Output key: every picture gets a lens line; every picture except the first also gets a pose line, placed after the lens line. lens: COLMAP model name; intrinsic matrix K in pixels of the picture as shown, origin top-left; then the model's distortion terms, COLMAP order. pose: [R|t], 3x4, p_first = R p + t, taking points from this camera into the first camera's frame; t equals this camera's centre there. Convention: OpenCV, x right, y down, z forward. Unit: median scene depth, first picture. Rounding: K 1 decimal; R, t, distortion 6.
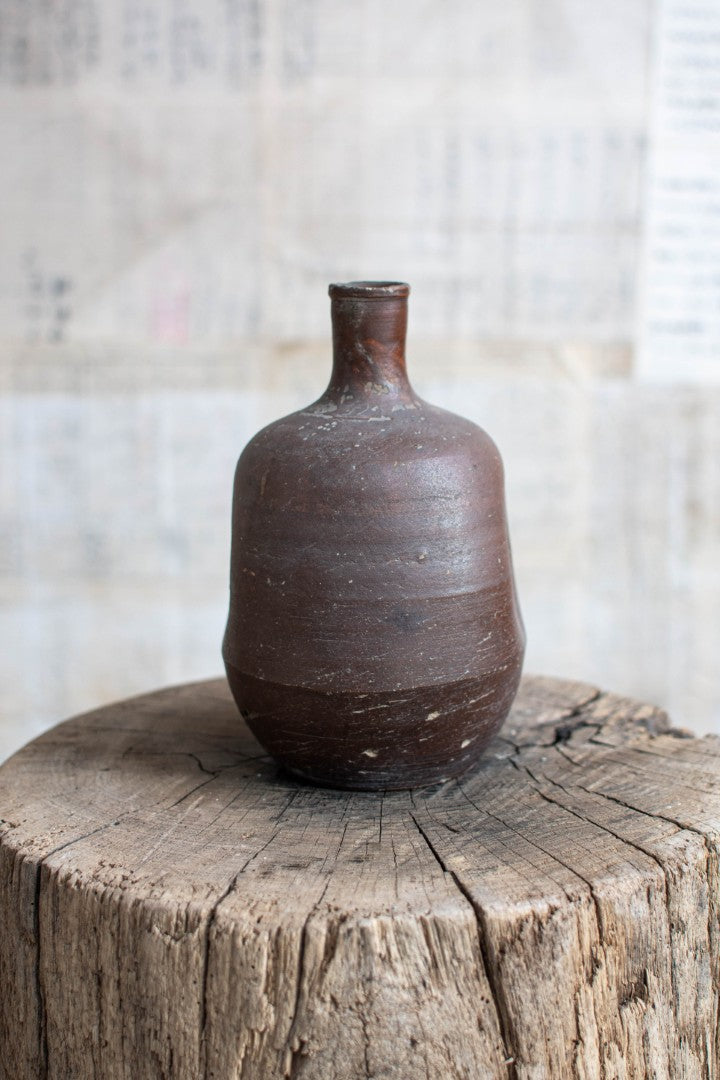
lens RADIAL K [[1711.0, 0, 317.4], [0, 1711.0, 510.2], [0, 0, 1]] dist [-0.192992, 0.000000]
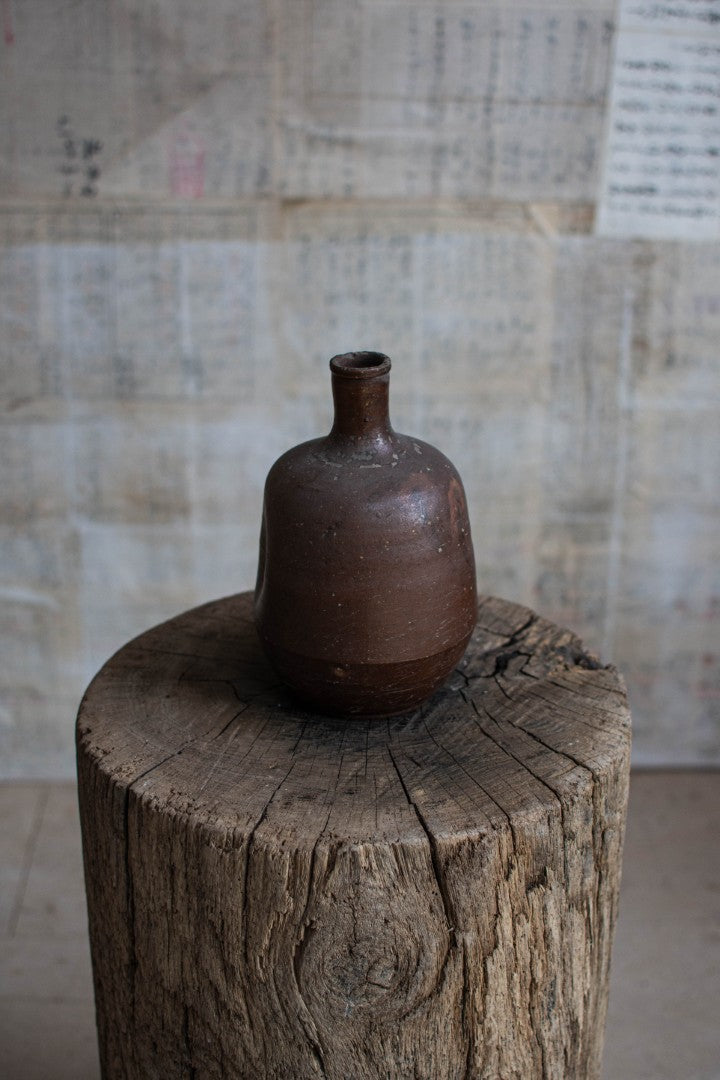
lens RADIAL K [[1711.0, 0, 362.6], [0, 1711.0, 522.9], [0, 0, 1]] dist [-0.192992, 0.000000]
pose [[0.999428, 0.005781, 0.033314, -0.013044], [-0.013446, 0.971972, 0.234710, -0.306037], [-0.031023, -0.235024, 0.971494, -0.306812]]
